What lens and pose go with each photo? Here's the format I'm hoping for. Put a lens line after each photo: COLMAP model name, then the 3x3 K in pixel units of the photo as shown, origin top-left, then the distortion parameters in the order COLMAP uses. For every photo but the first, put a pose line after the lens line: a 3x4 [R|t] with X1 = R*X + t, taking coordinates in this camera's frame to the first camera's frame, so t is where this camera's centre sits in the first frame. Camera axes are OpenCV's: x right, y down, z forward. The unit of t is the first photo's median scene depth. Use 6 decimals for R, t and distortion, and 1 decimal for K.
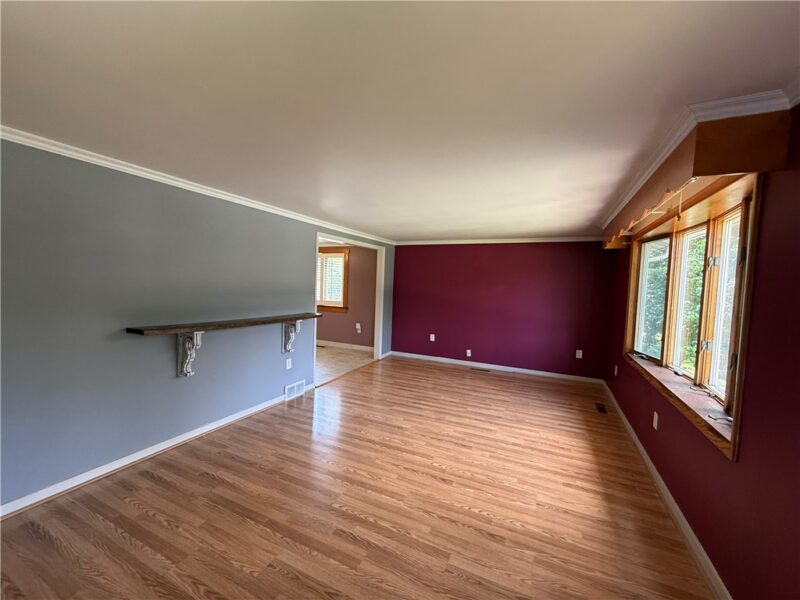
lens RADIAL K [[322.0, 0, 399.8], [0, 322.0, 301.2], [0, 0, 1]] dist [-0.000703, 0.000048]
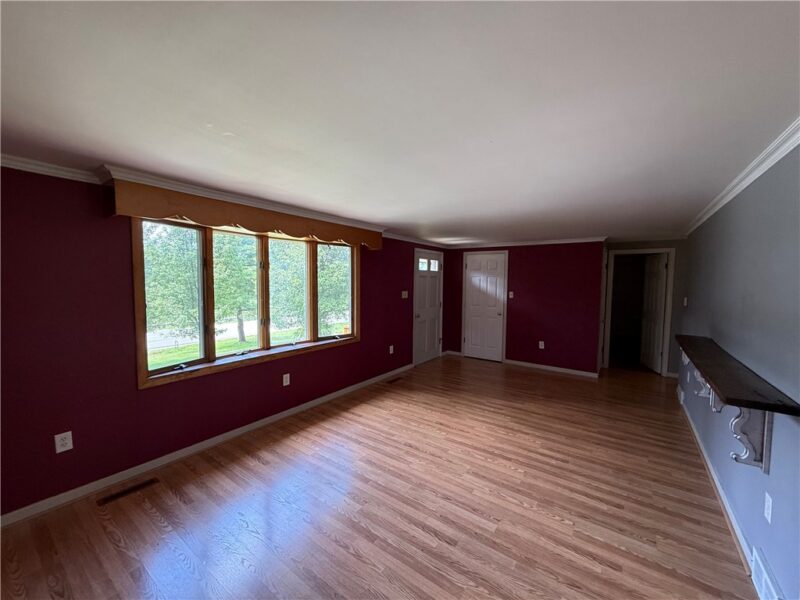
lens RADIAL K [[322.0, 0, 398.1], [0, 322.0, 300.5], [0, 0, 1]] dist [-0.000703, 0.000048]
pose [[-0.981550, -0.054890, 0.183159, 0.078282], [-0.032869, 0.992087, 0.121170, -0.137347], [-0.188361, 0.112914, -0.975587, 2.009758]]
